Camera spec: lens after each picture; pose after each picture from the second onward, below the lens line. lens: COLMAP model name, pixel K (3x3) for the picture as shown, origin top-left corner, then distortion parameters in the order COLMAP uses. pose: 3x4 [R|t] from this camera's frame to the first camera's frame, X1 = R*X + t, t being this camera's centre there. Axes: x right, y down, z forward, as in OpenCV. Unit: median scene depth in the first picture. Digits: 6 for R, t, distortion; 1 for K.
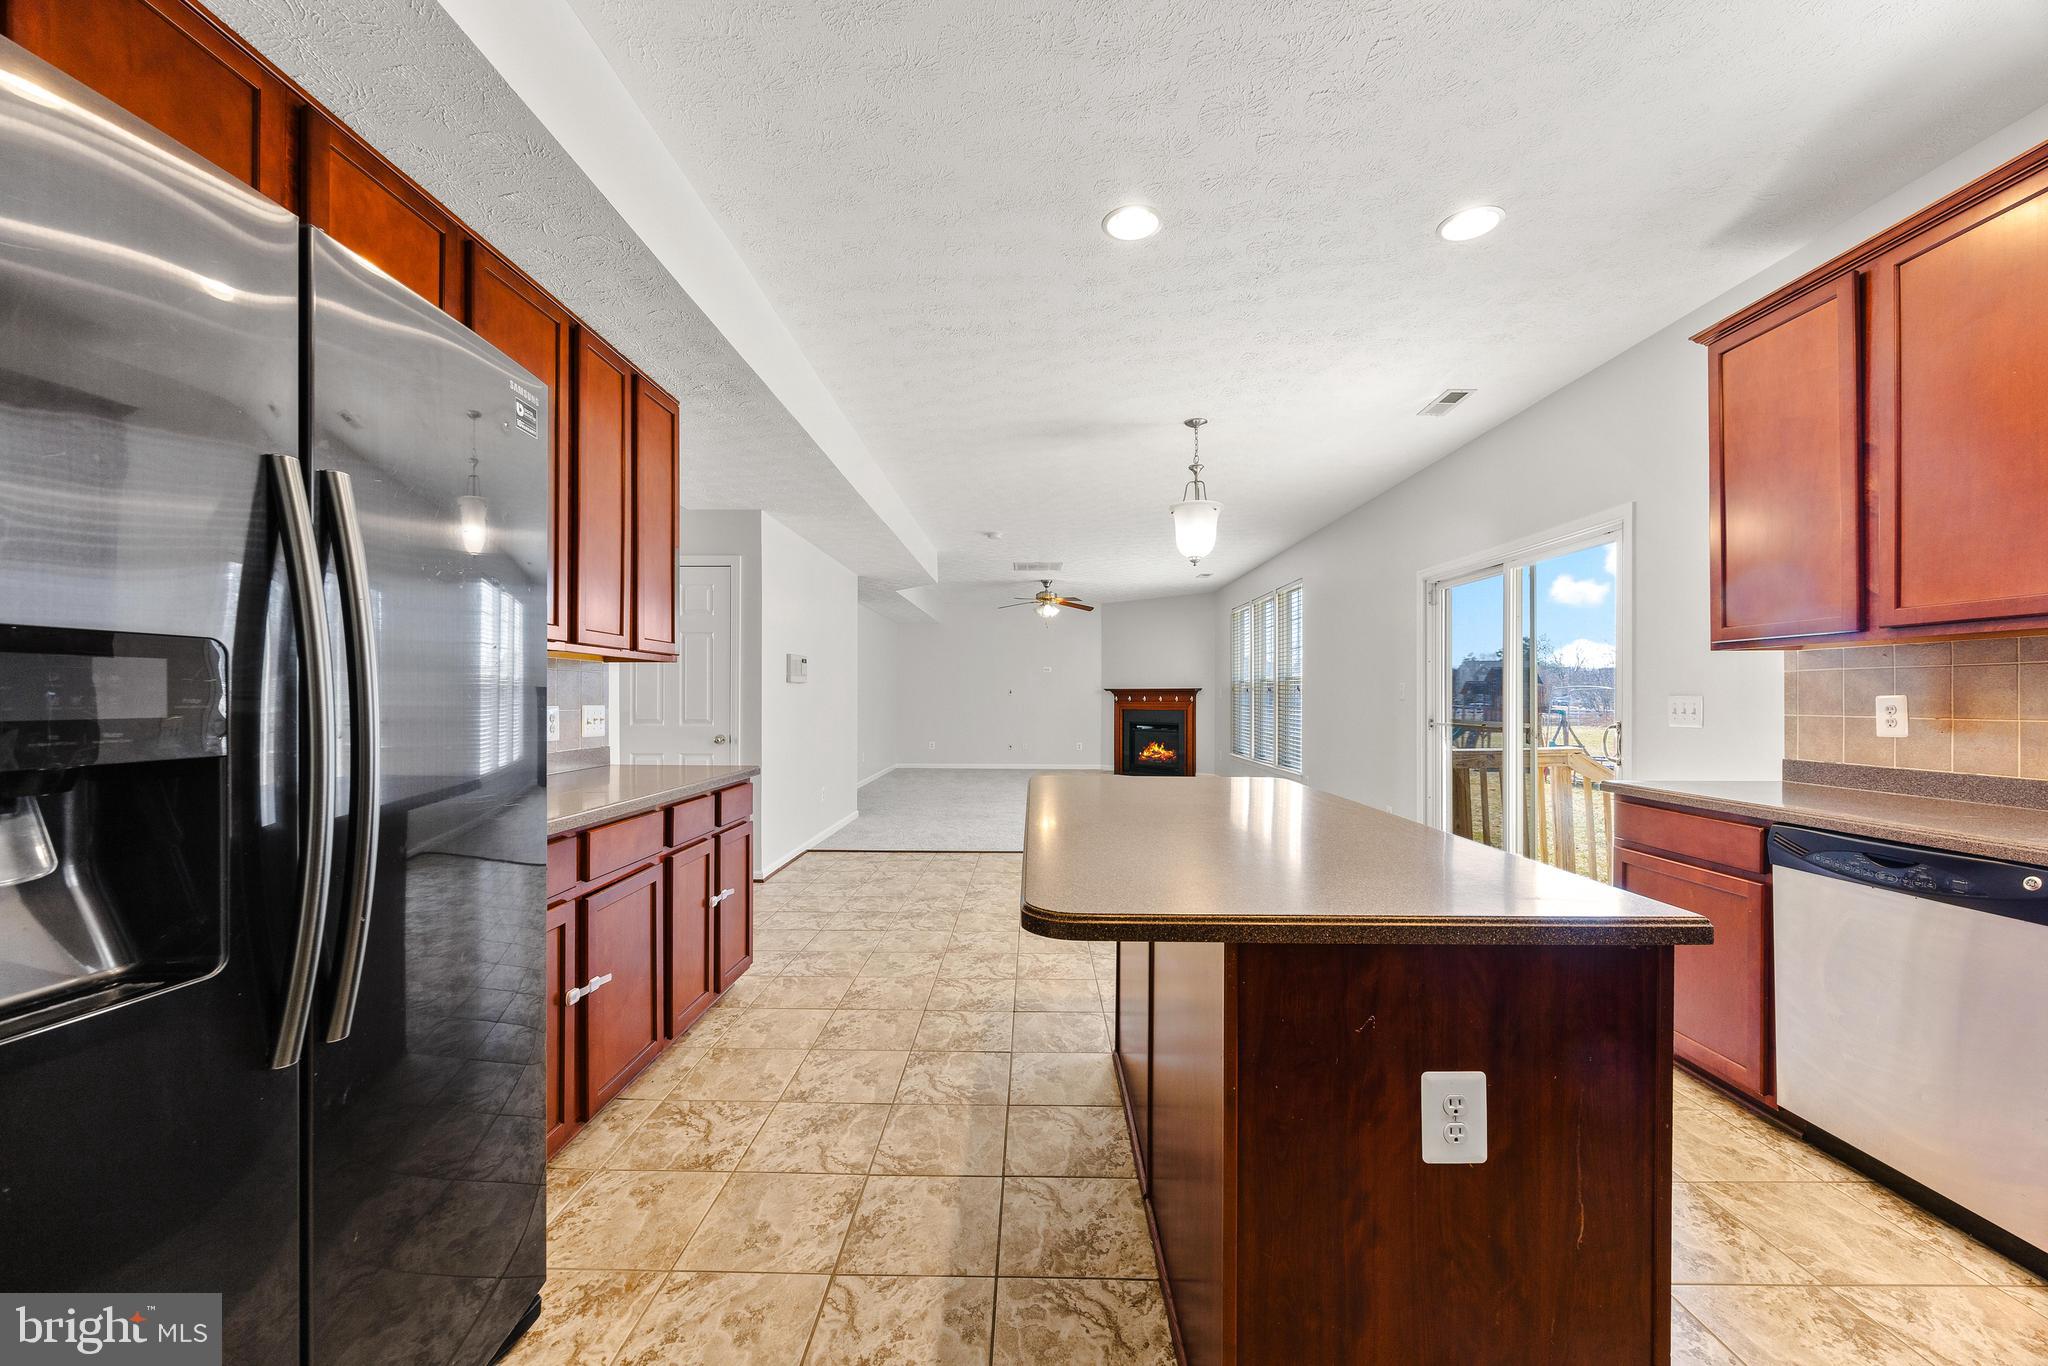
lens RADIAL K [[782.0, 0, 1025.7], [0, 782.0, 666.1], [0, 0, 1]] dist [-0.001900, 0.000220]
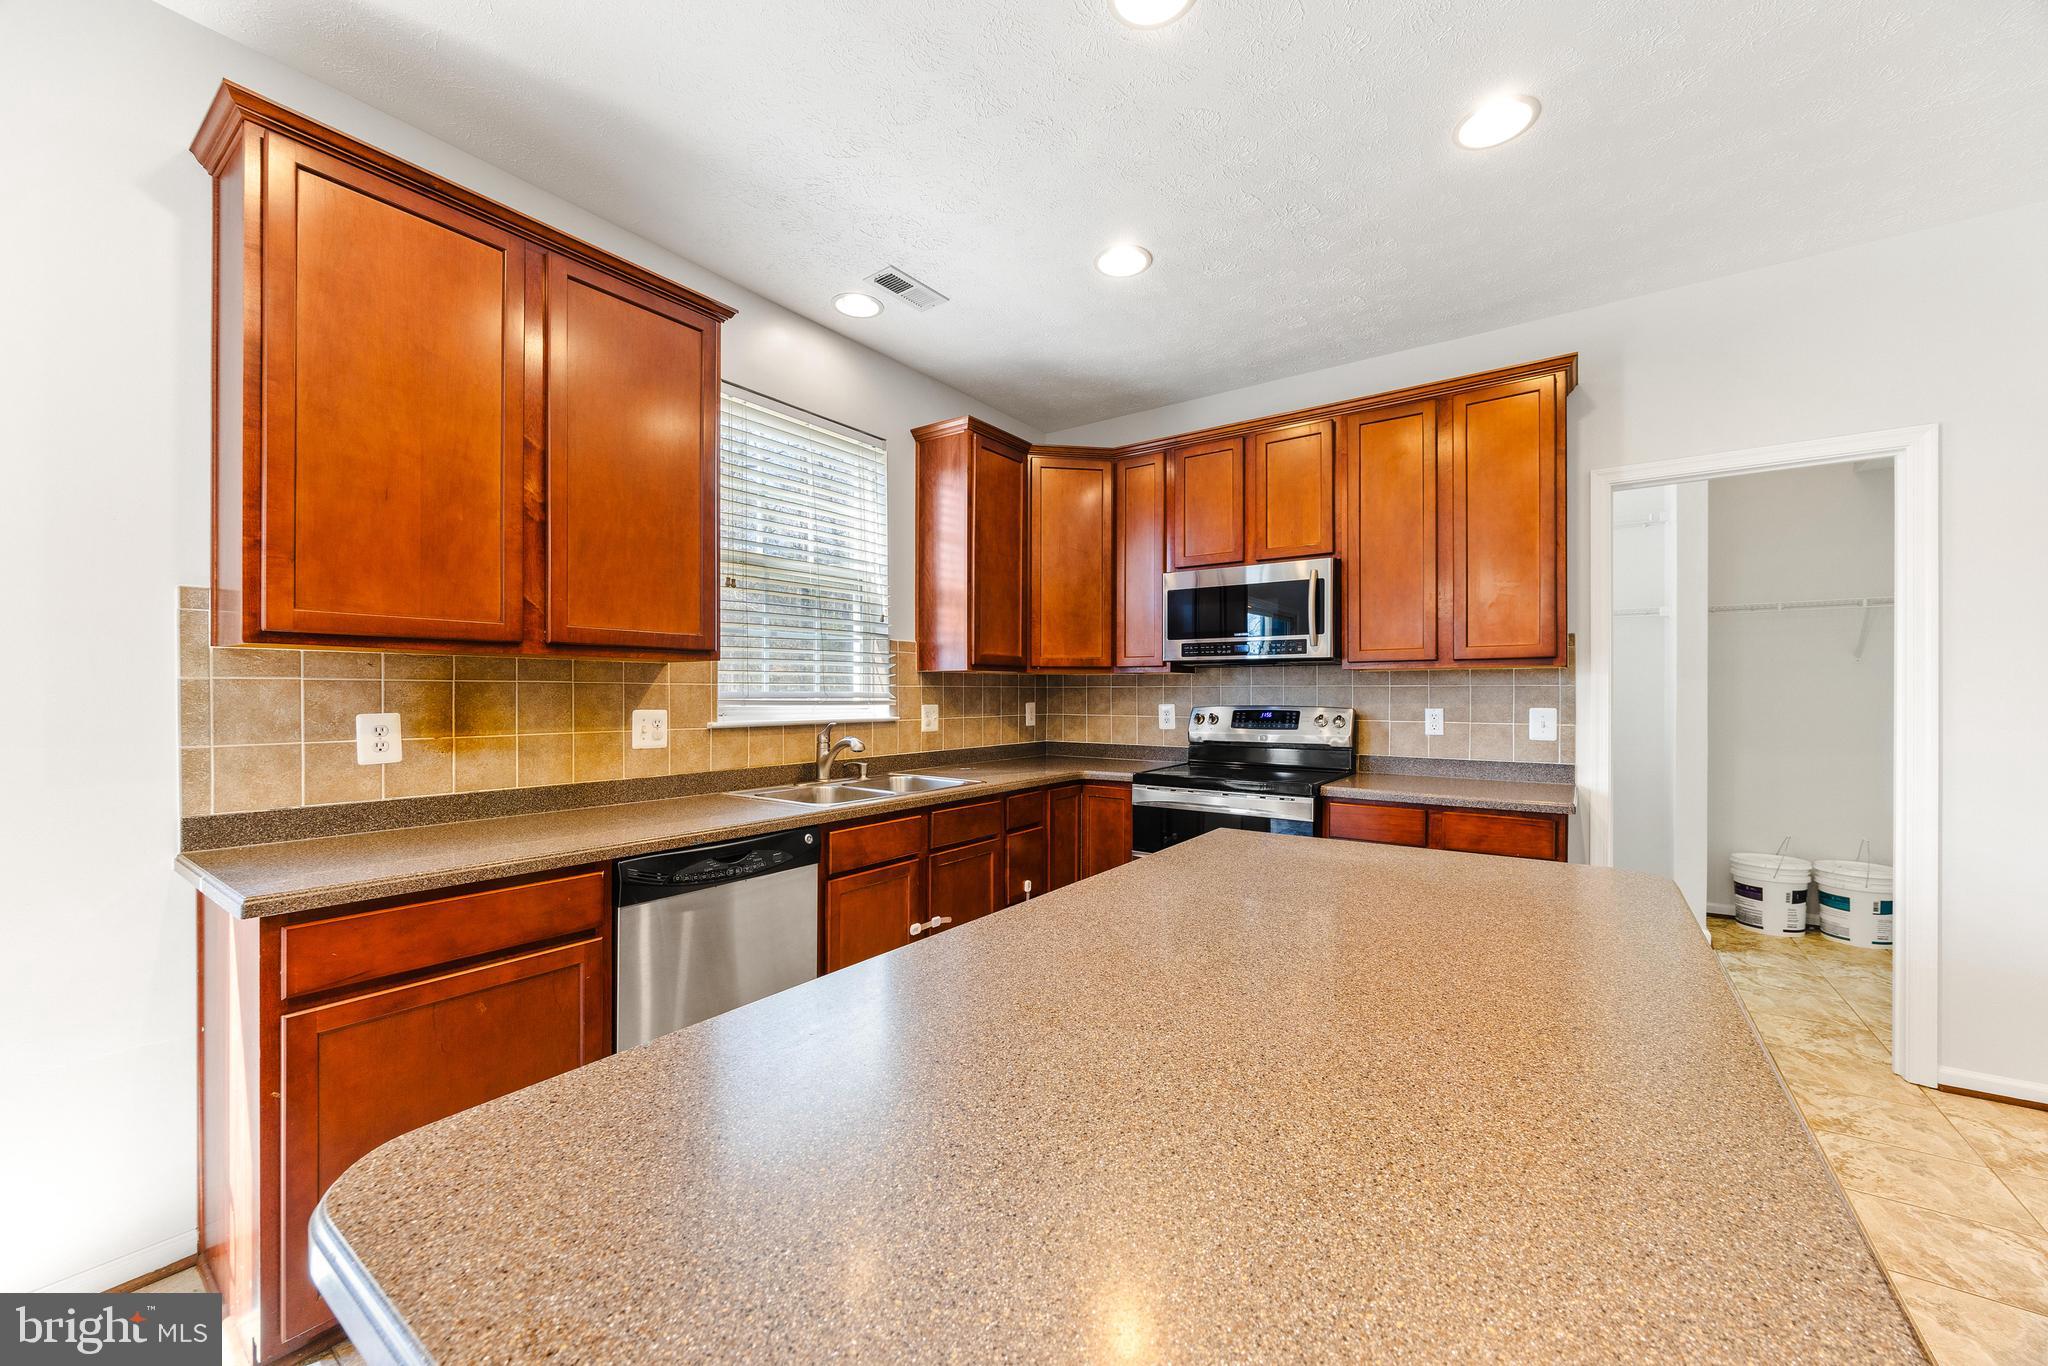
lens RADIAL K [[782.0, 0, 1022.3], [0, 782.0, 699.2], [0, 0, 1]] dist [-0.001900, 0.000220]
pose [[-0.822172, -0.006812, 0.569199, 0.045798], [-0.024127, 0.999447, -0.022889, 0.016327], [-0.568728, -0.032552, -0.821881, 0.861693]]
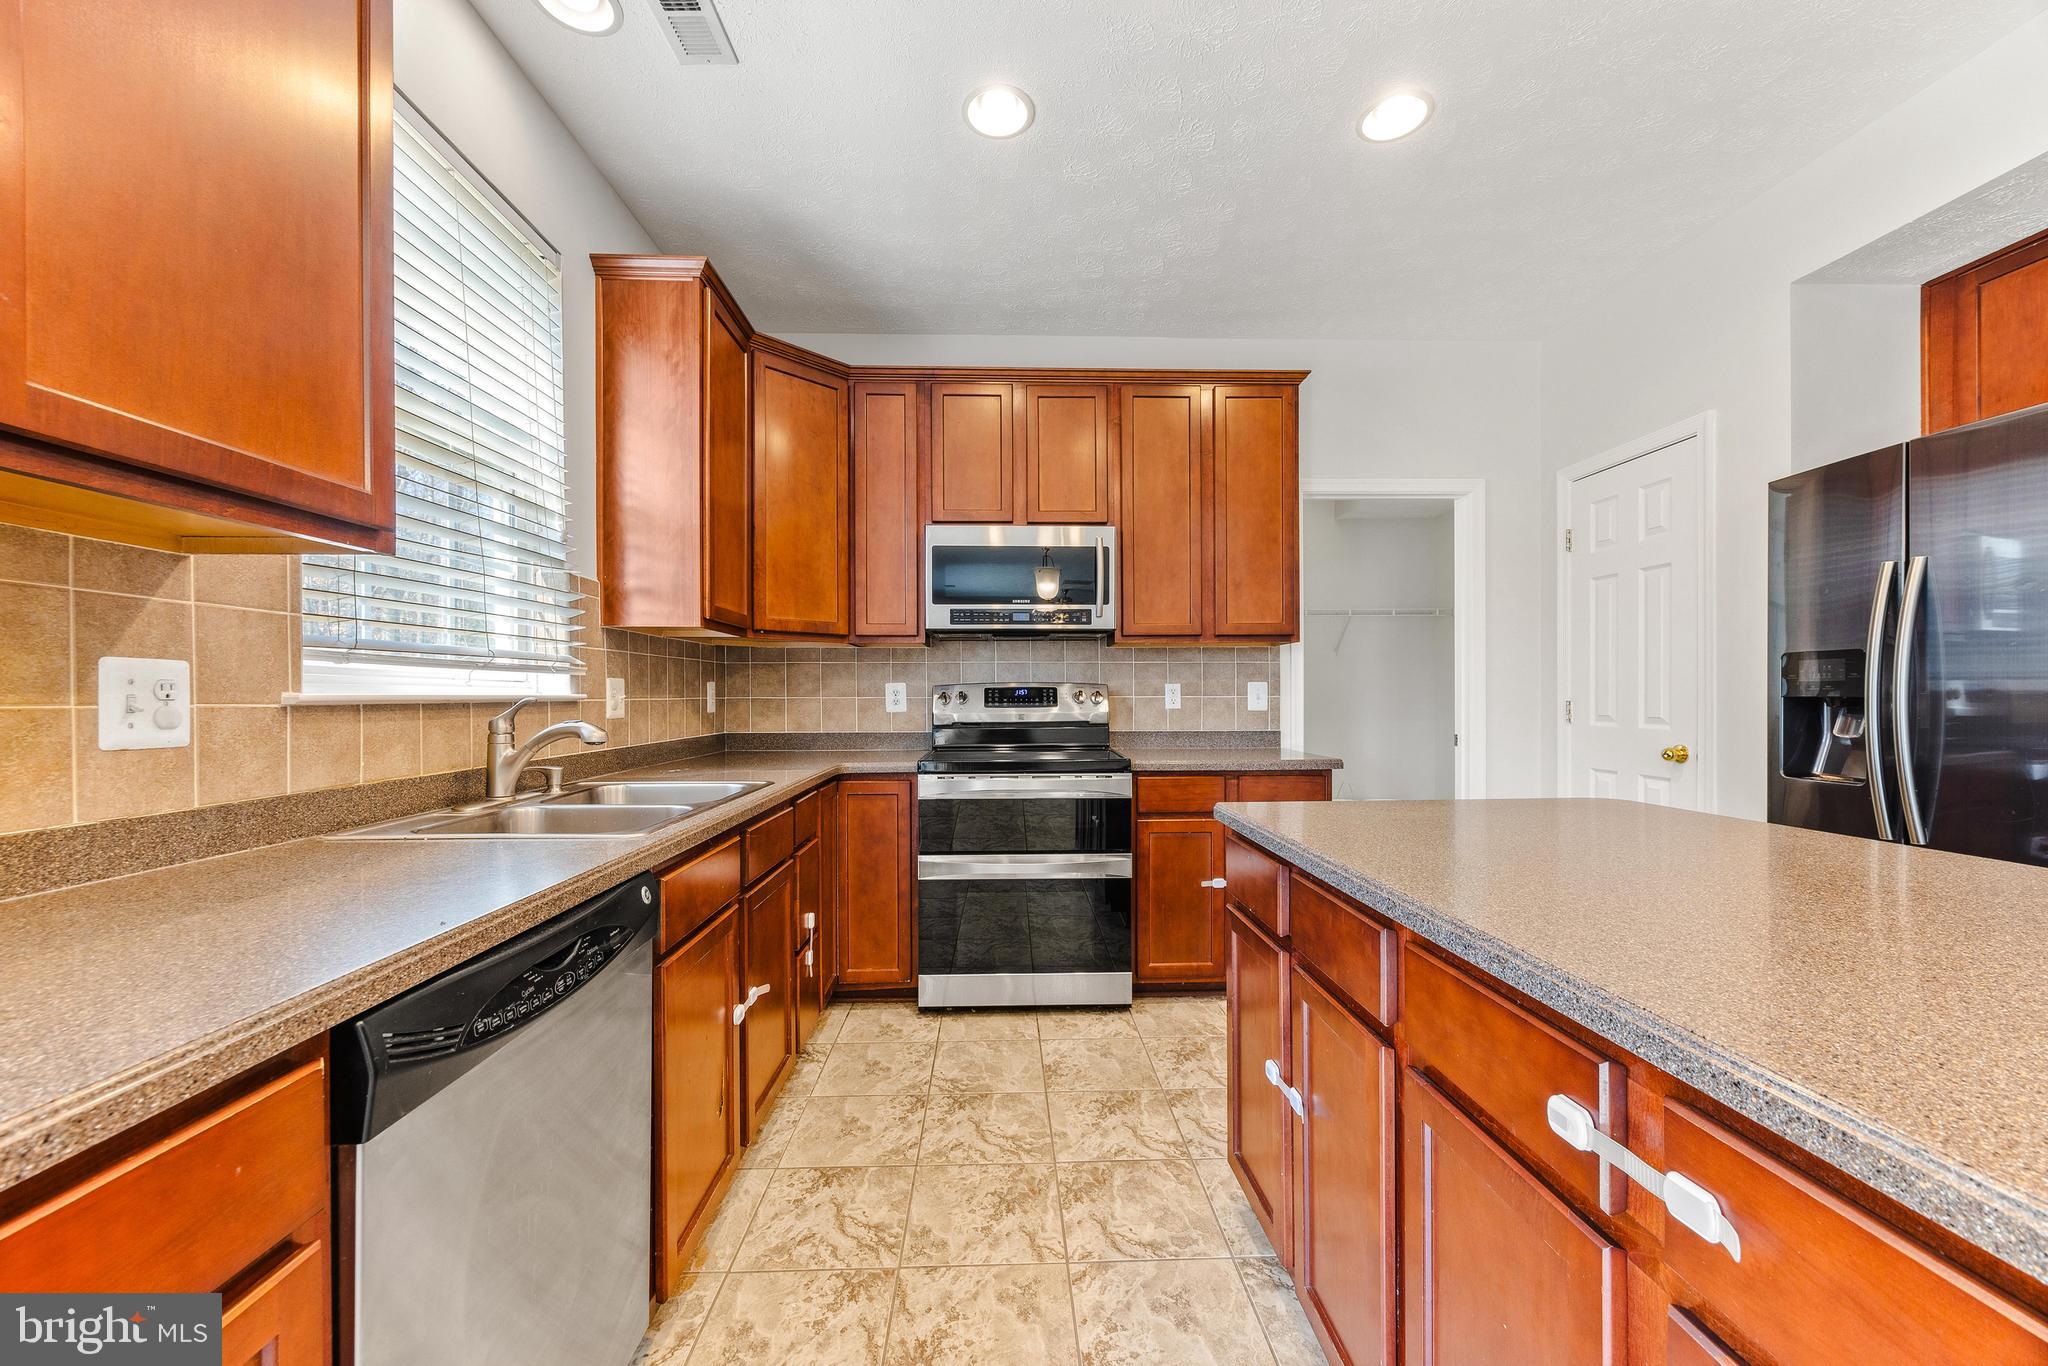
lens RADIAL K [[782.0, 0, 1027.2], [0, 782.0, 702.9], [0, 0, 1]] dist [-0.001900, 0.000220]
pose [[-0.998605, 0.001307, -0.052776, 0.401456], [0.002763, 0.999617, -0.027524, 0.044569], [0.052720, -0.027632, -0.998227, 0.791288]]
